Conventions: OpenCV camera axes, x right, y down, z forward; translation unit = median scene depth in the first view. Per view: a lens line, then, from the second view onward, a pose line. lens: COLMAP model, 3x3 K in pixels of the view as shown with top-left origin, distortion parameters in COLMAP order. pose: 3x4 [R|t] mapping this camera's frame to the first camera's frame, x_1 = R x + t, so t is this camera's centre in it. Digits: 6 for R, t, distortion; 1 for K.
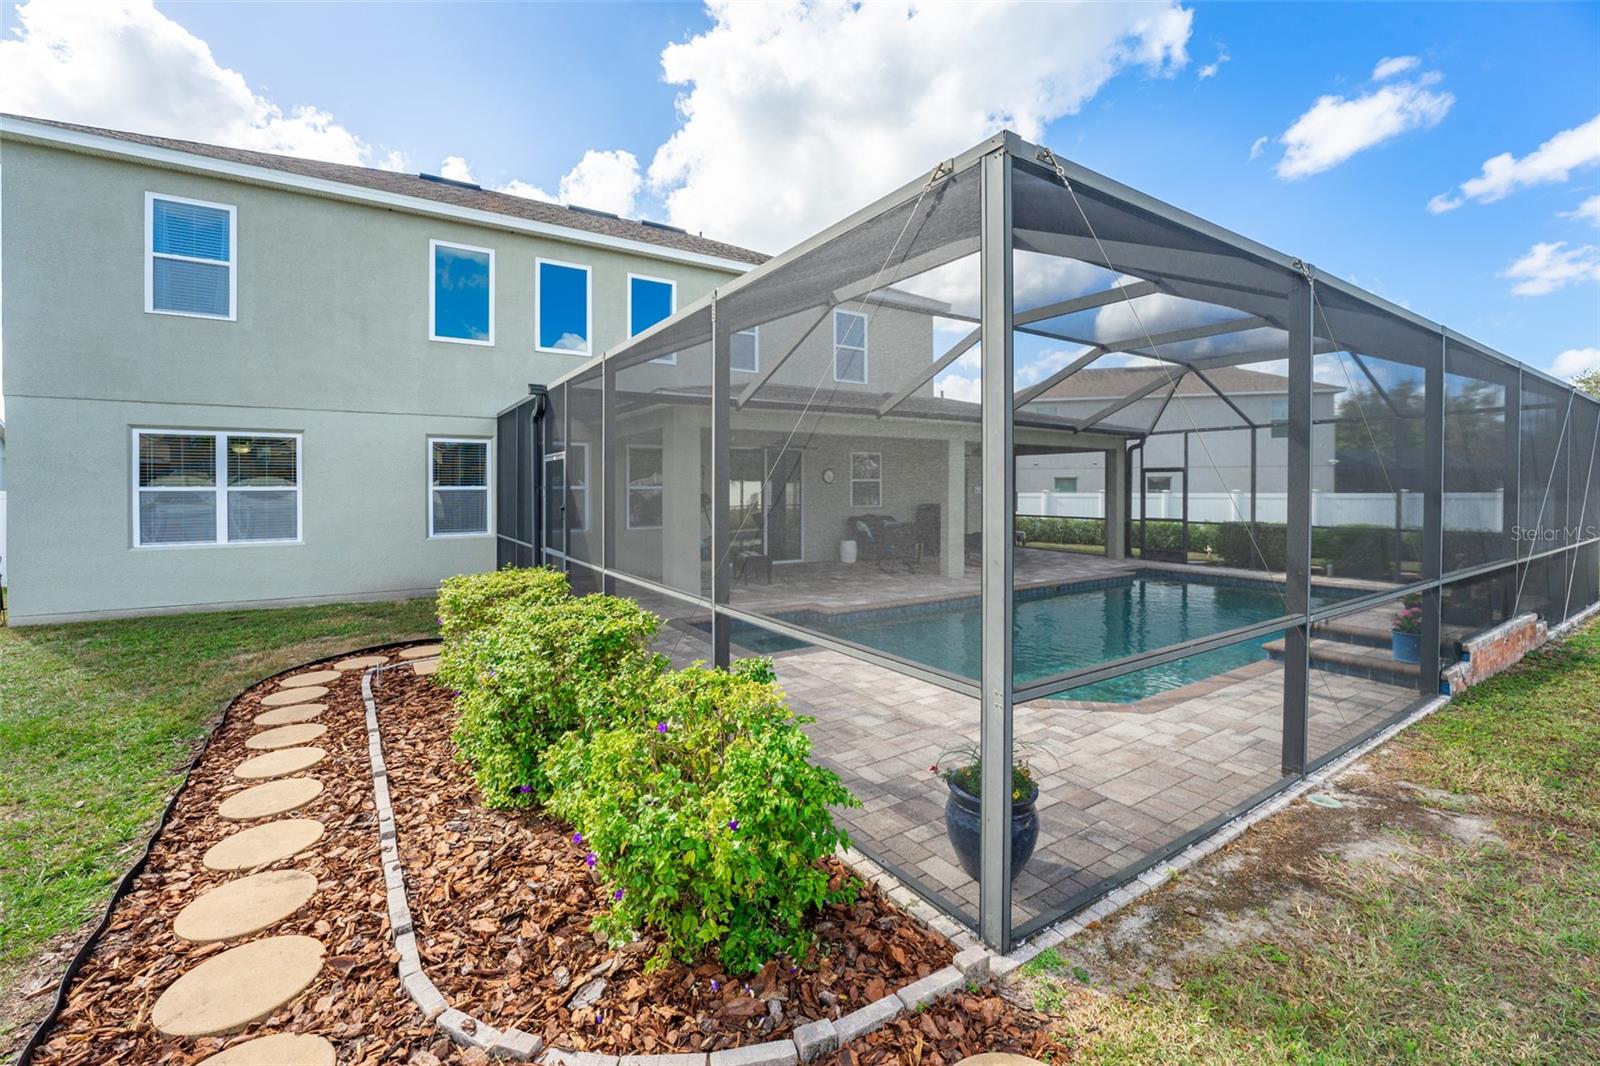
lens RADIAL K [[661.6, 0, 761.8], [0, 661.6, 489.5], [0, 0, 1]] dist [-0.021672, 0.000145]
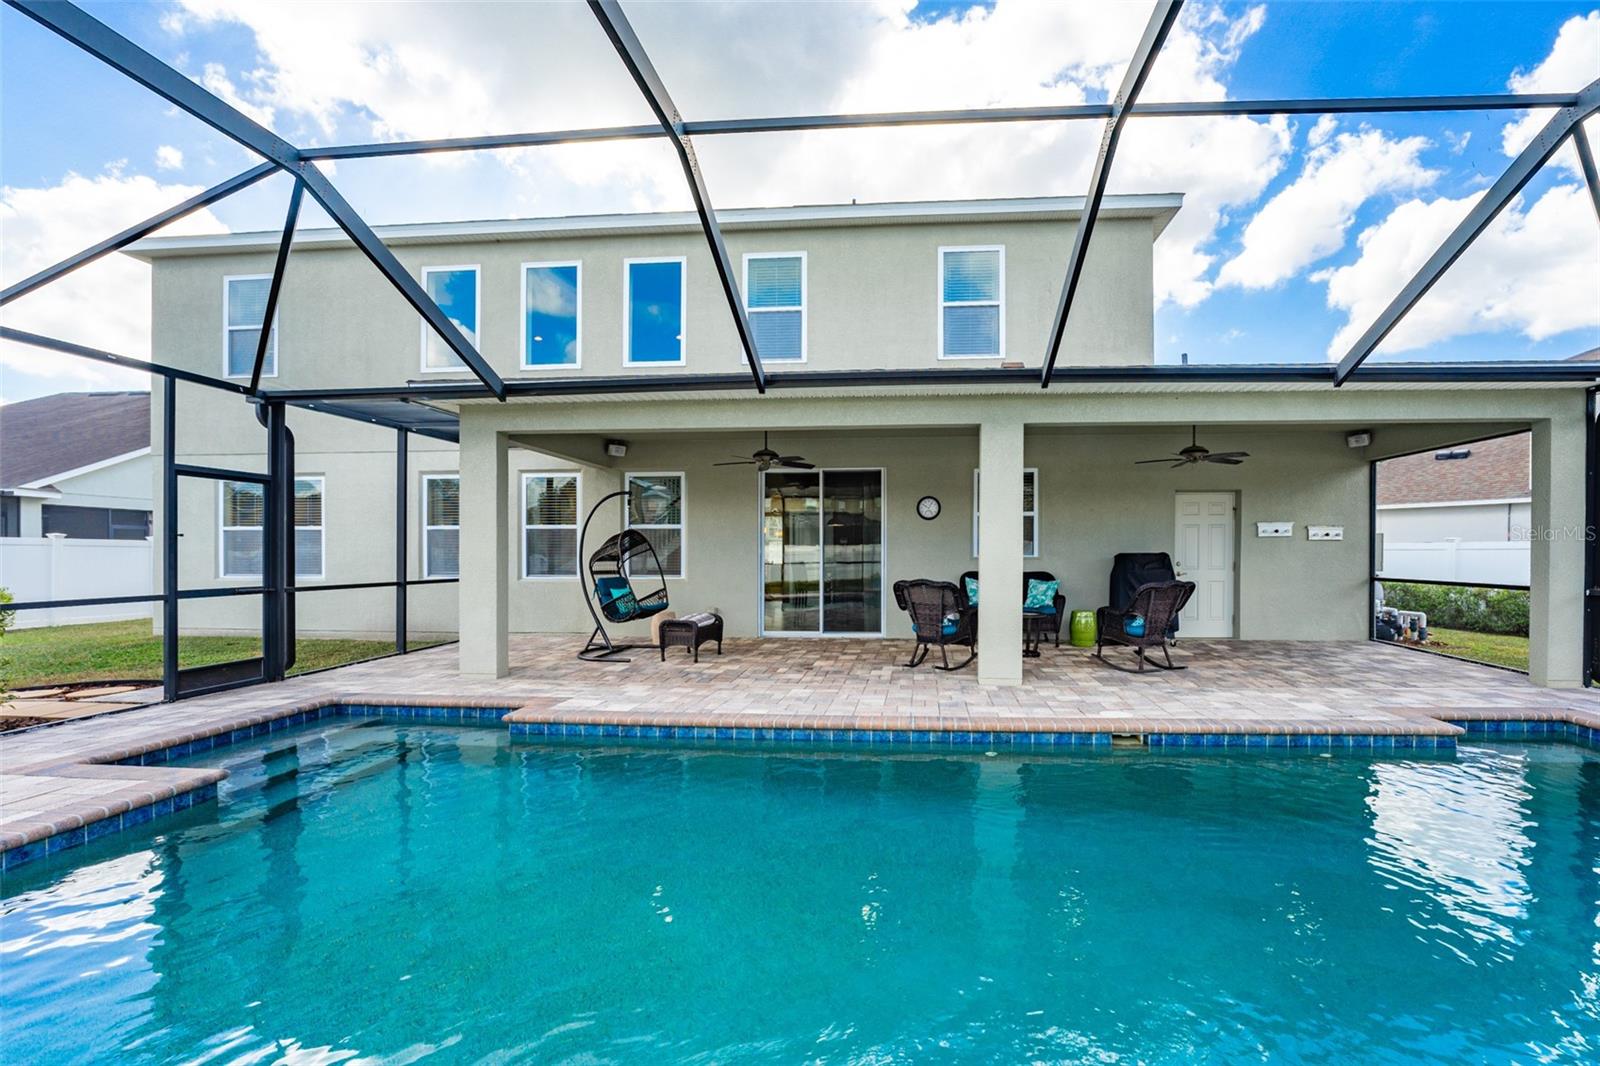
lens RADIAL K [[693.3, 0, 805.2], [0, 693.3, 540.7], [0, 0, 1]] dist [-0.004176, -0.000185]
pose [[0.816193, -0.003449, -0.577769, 0.449258], [-0.004790, 0.999907, -0.012736, 0.023413], [0.577760, 0.013163, 0.816101, 0.431917]]
